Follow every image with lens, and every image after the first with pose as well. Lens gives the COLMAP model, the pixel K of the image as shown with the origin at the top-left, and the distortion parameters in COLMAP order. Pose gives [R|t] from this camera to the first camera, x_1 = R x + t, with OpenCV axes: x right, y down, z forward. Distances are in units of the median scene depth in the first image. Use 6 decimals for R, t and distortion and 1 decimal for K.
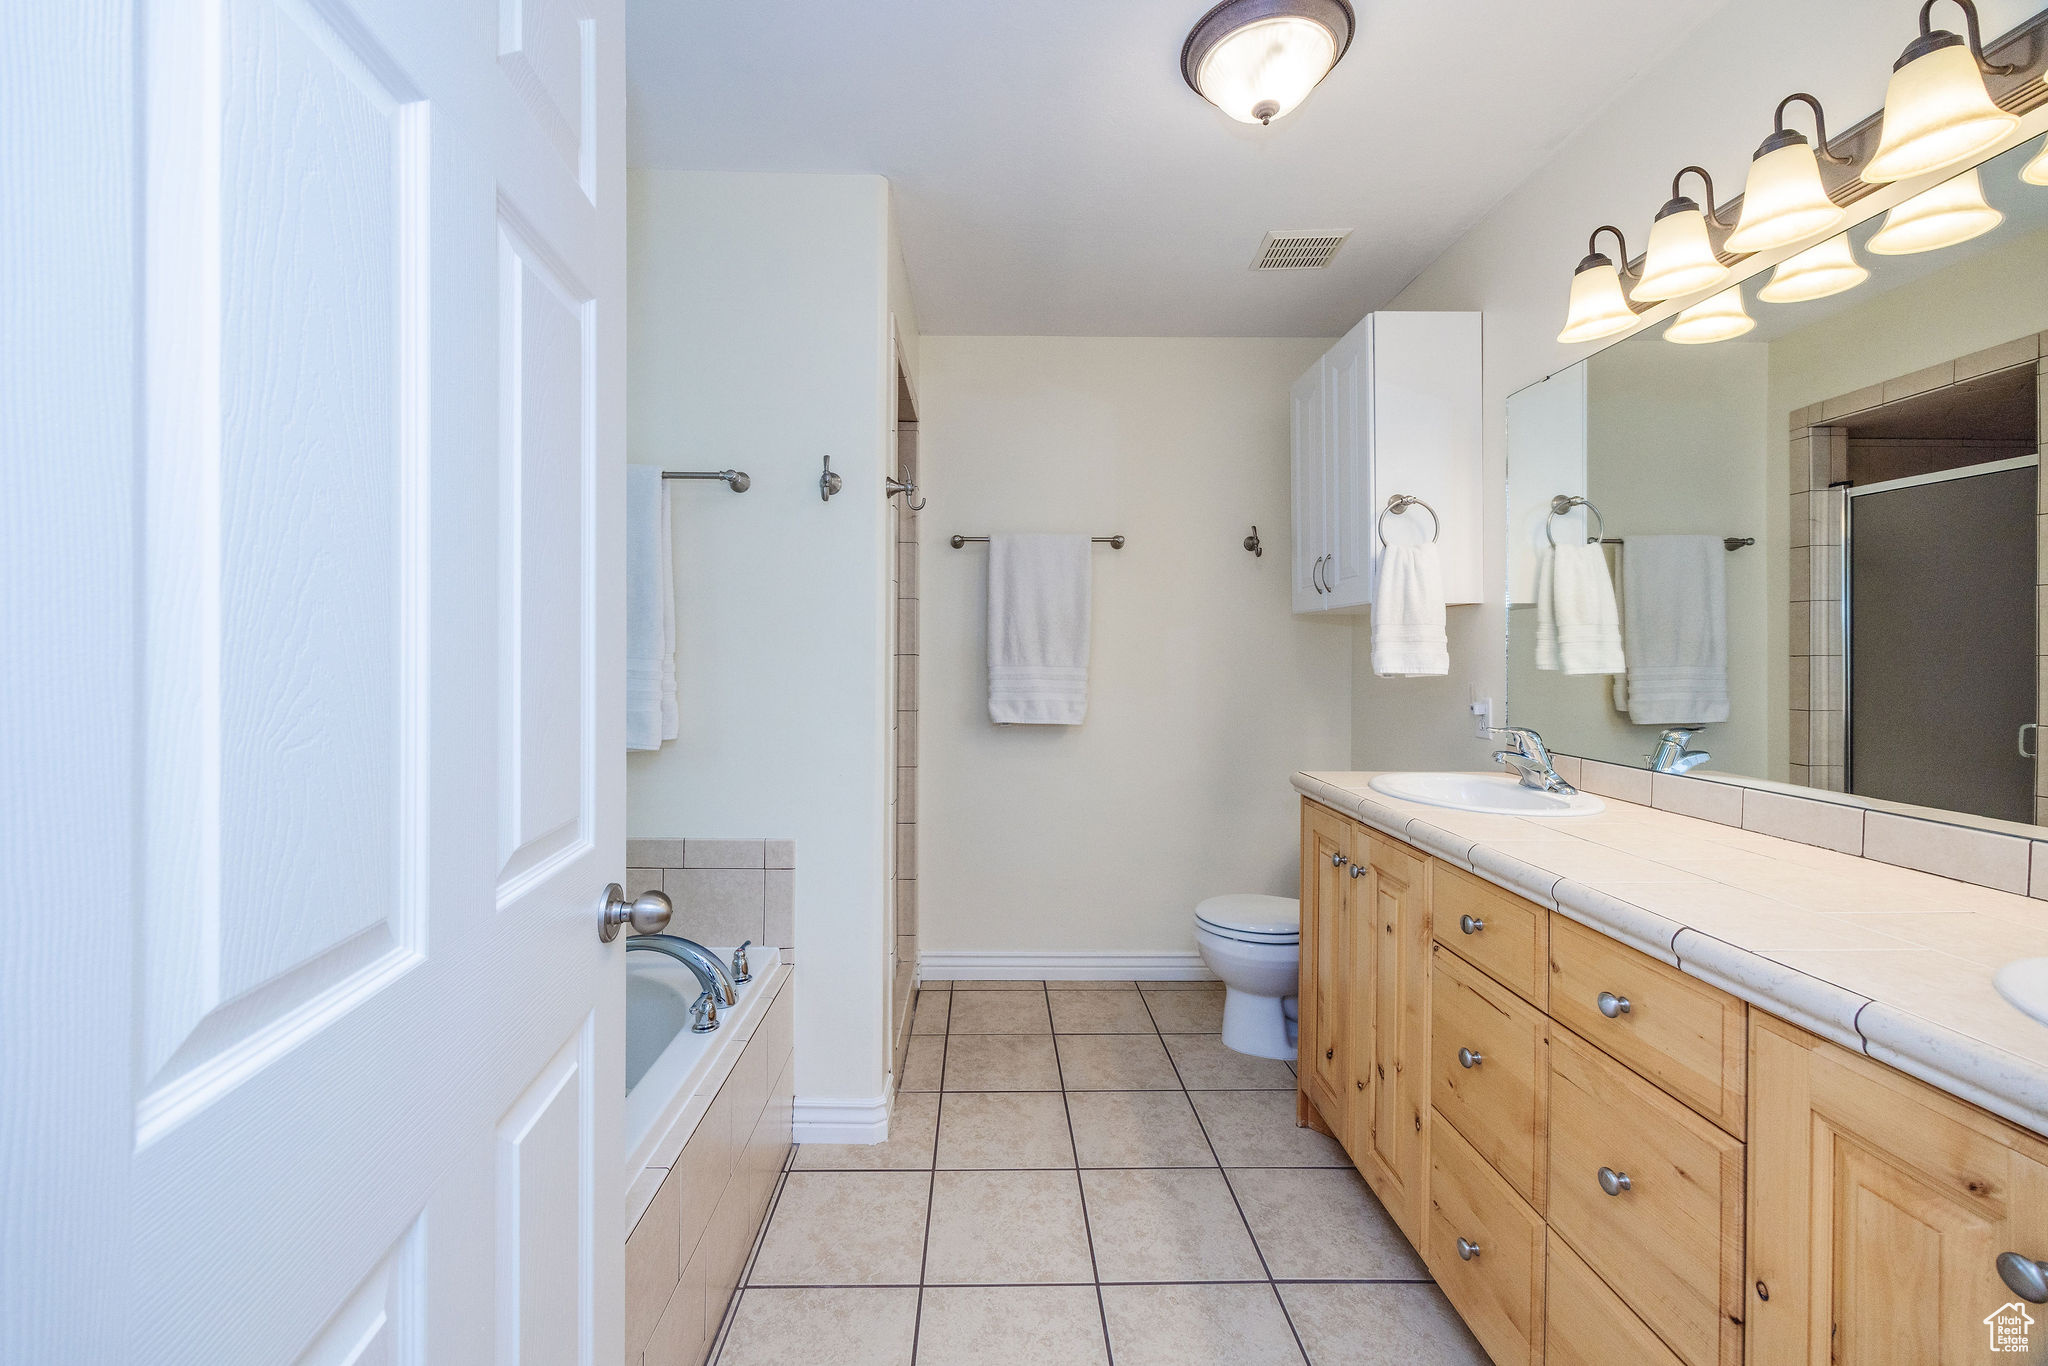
lens RADIAL K [[834.2, 0, 1025.7], [0, 834.2, 646.4], [0, 0, 1]] dist [-0.002600, 0.000130]
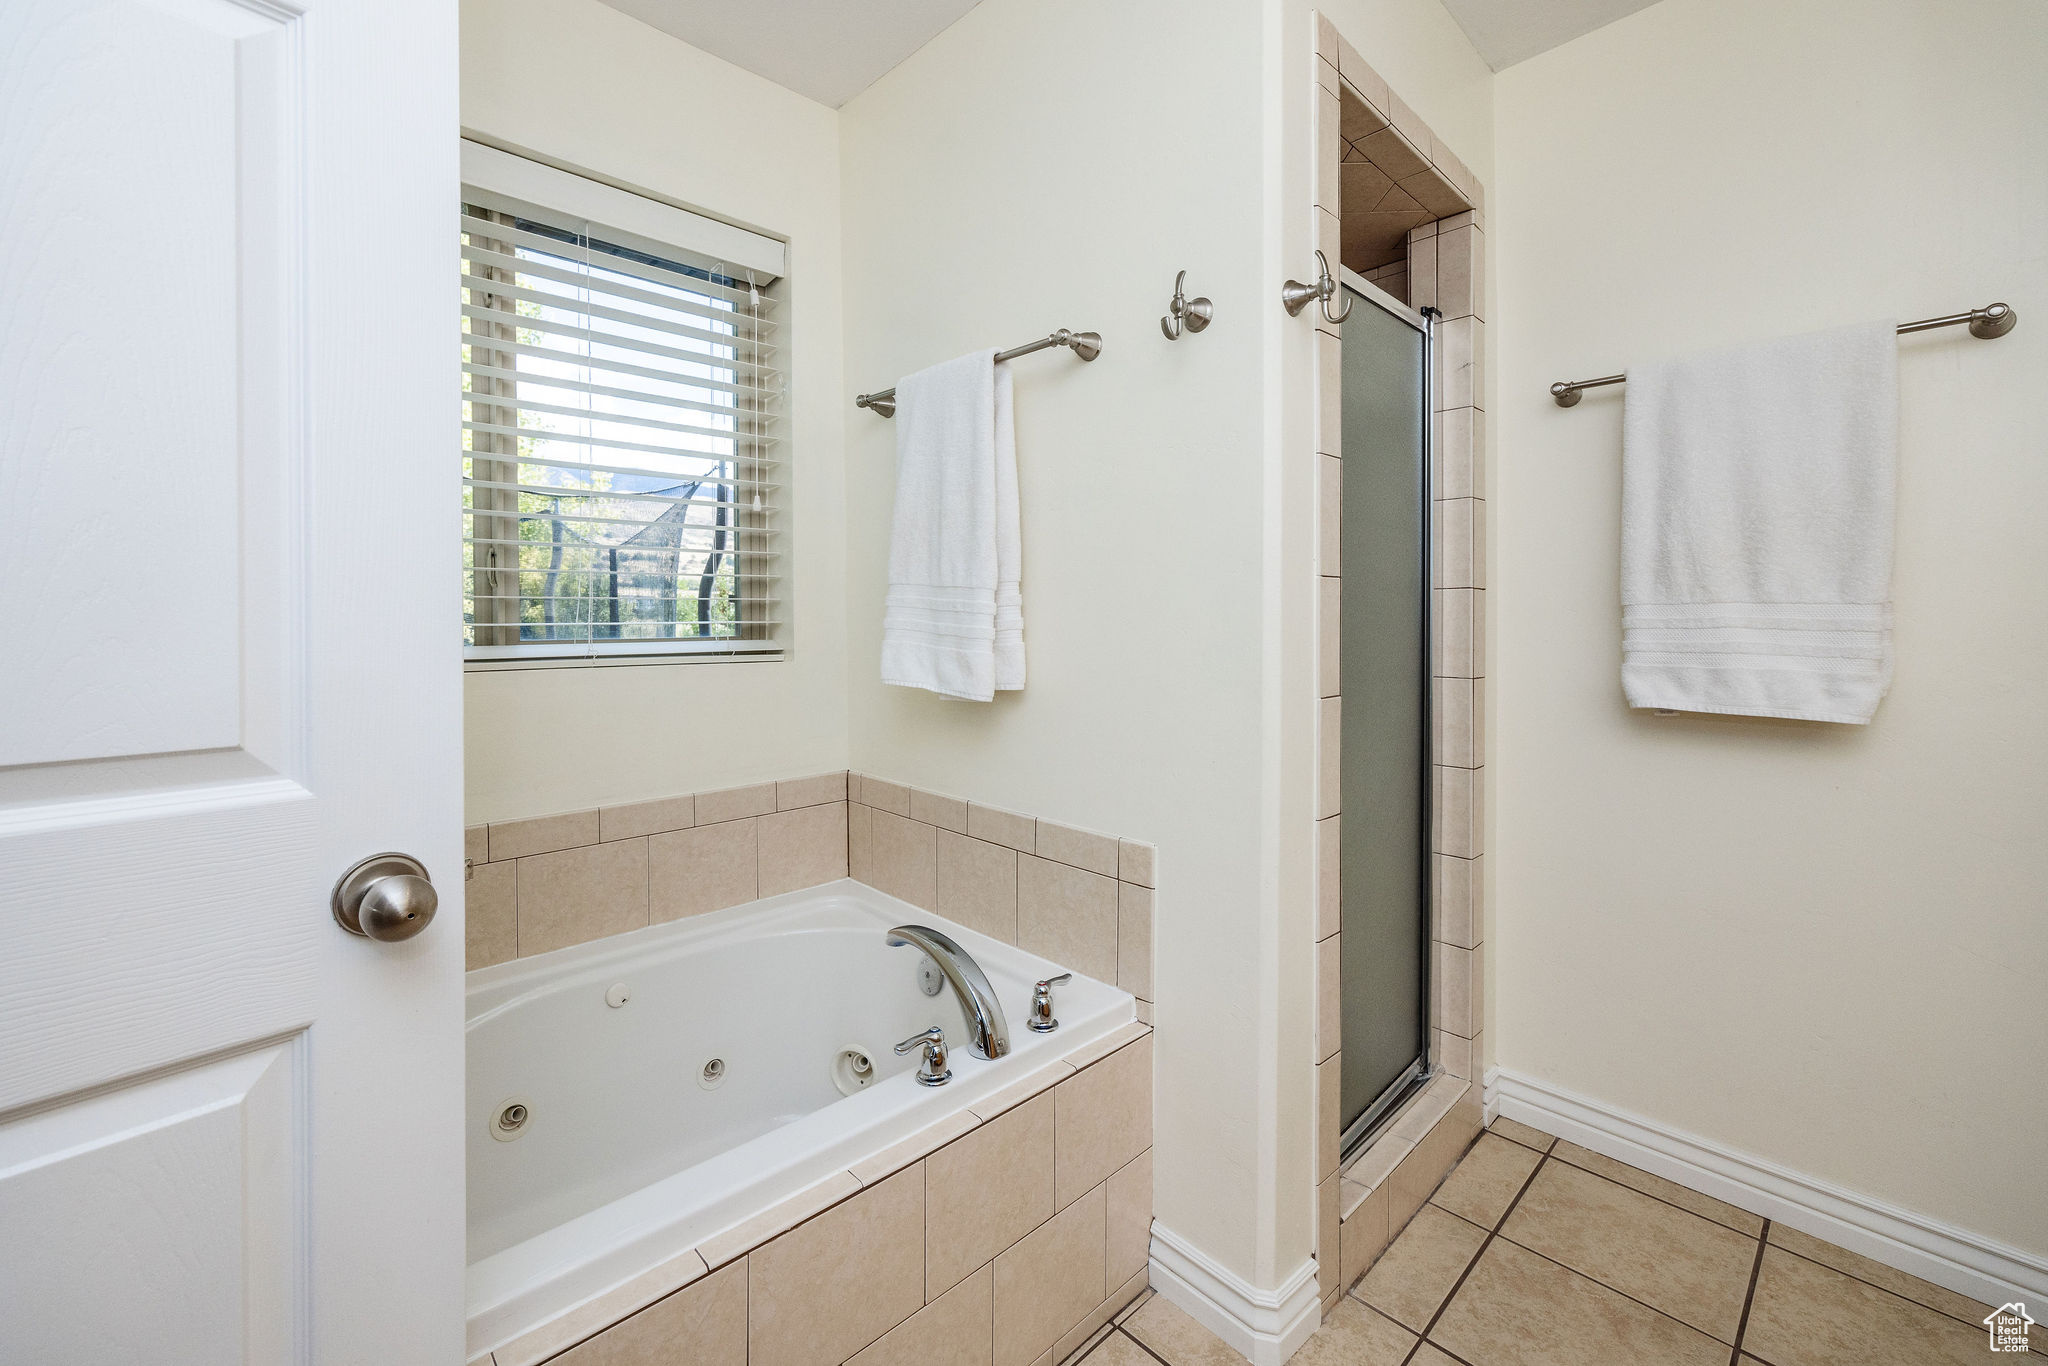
lens RADIAL K [[834.2, 0, 1041.0], [0, 834.2, 632.3], [0, 0, 1]] dist [-0.002600, 0.000130]
pose [[0.635745, -0.001826, -0.771897, 0.164501], [0.008918, 0.999948, 0.004979, 0.042327], [0.771847, -0.010049, 0.635728, 0.414318]]
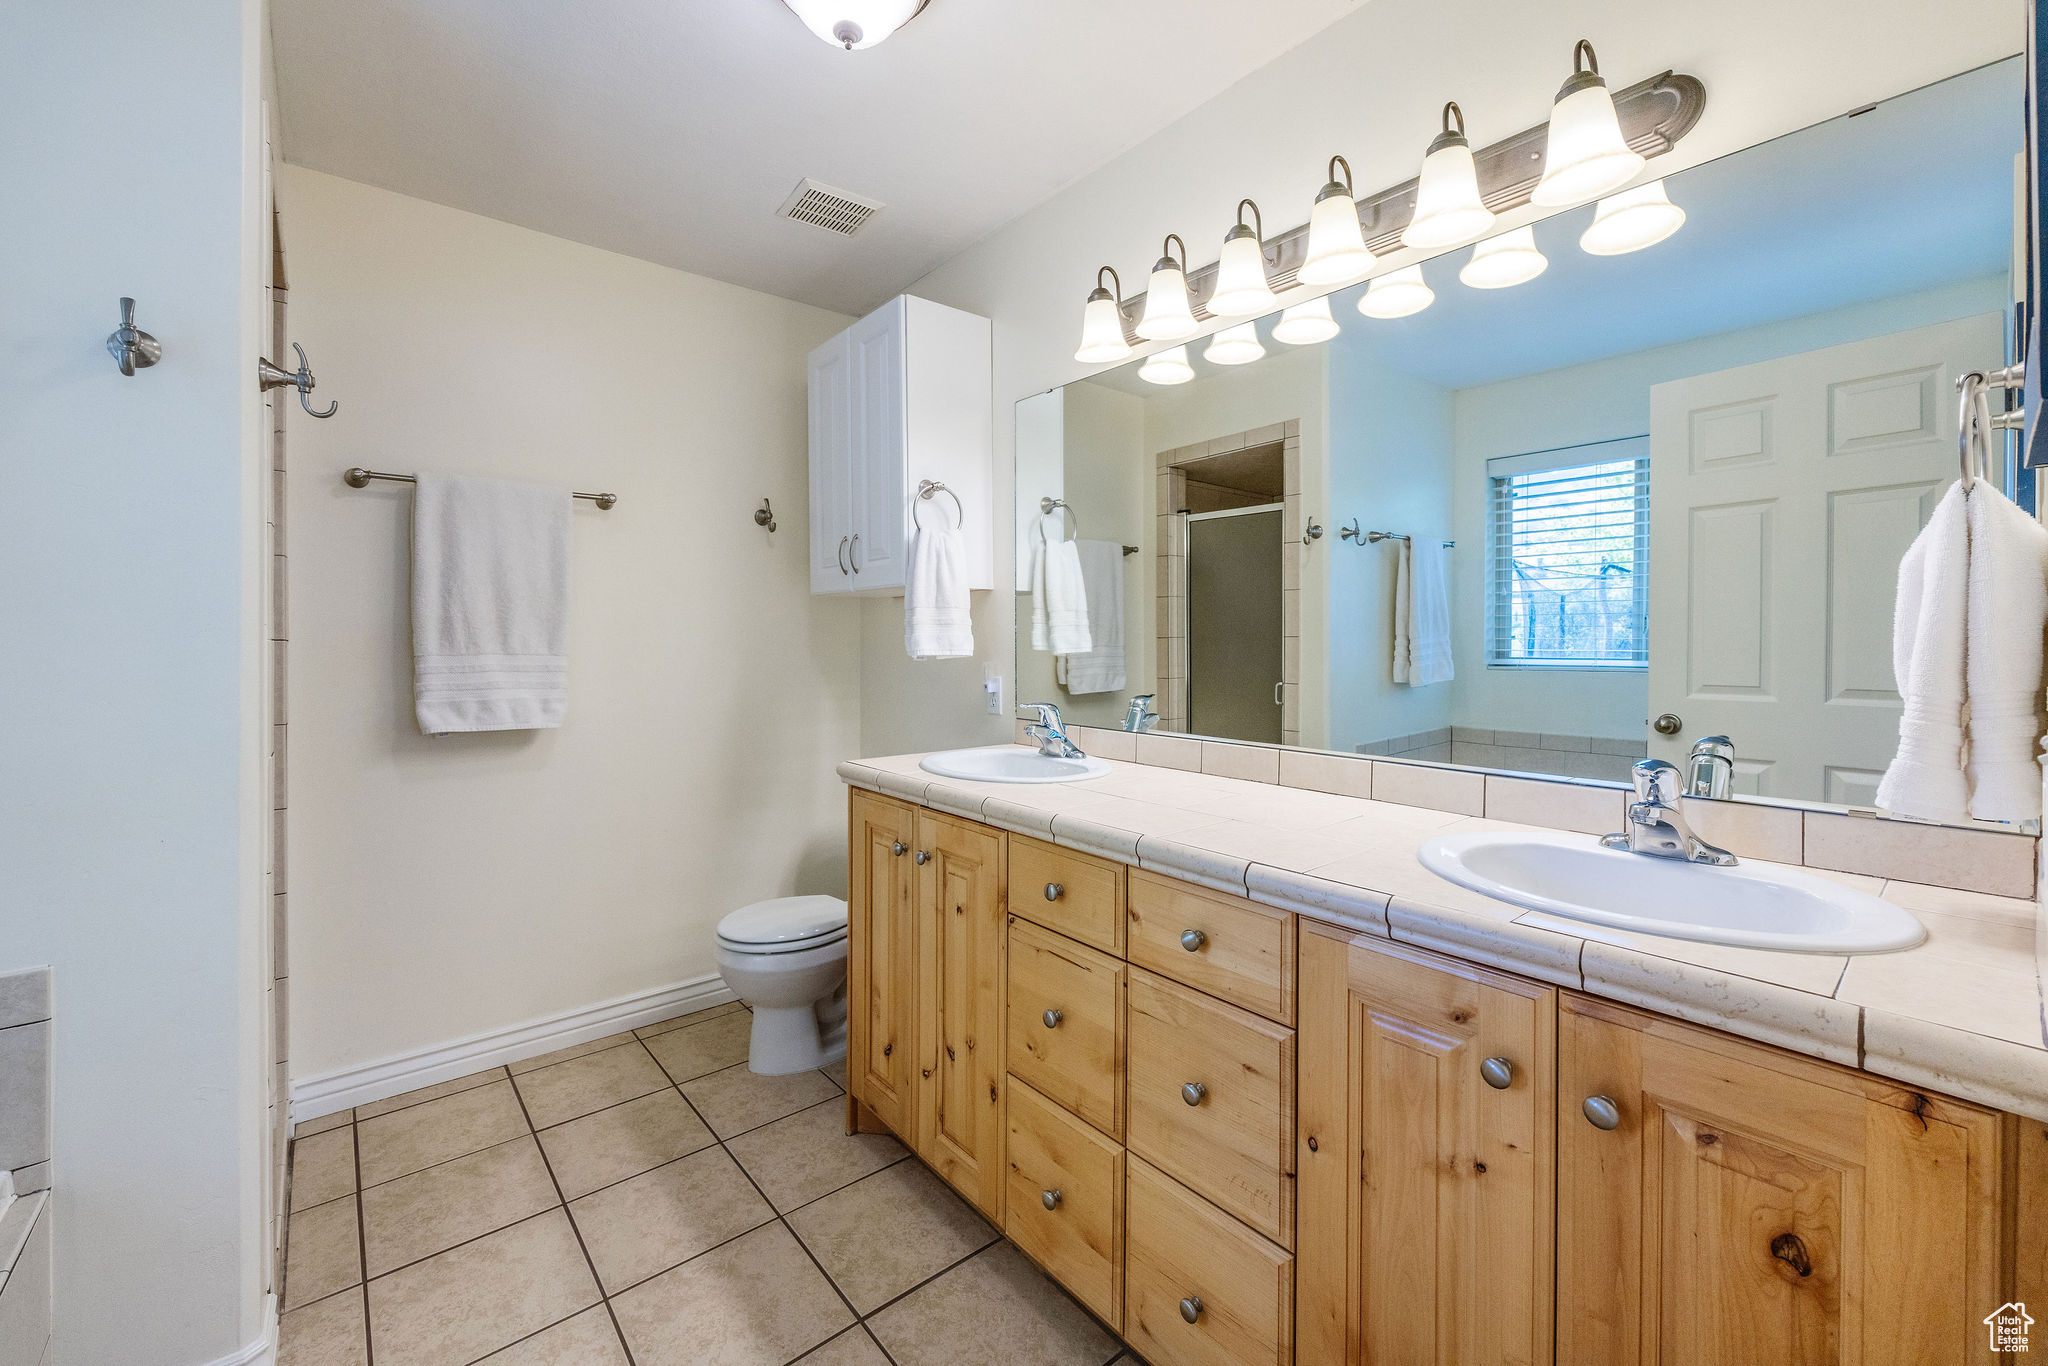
lens RADIAL K [[834.2, 0, 1037.3], [0, 834.2, 638.6], [0, 0, 1]] dist [-0.002600, 0.000130]
pose [[0.780935, -0.004683, 0.624594, -0.089334], [0.000254, 0.999974, 0.007181, 0.004450], [-0.624612, -0.005449, 0.780916, 0.123278]]
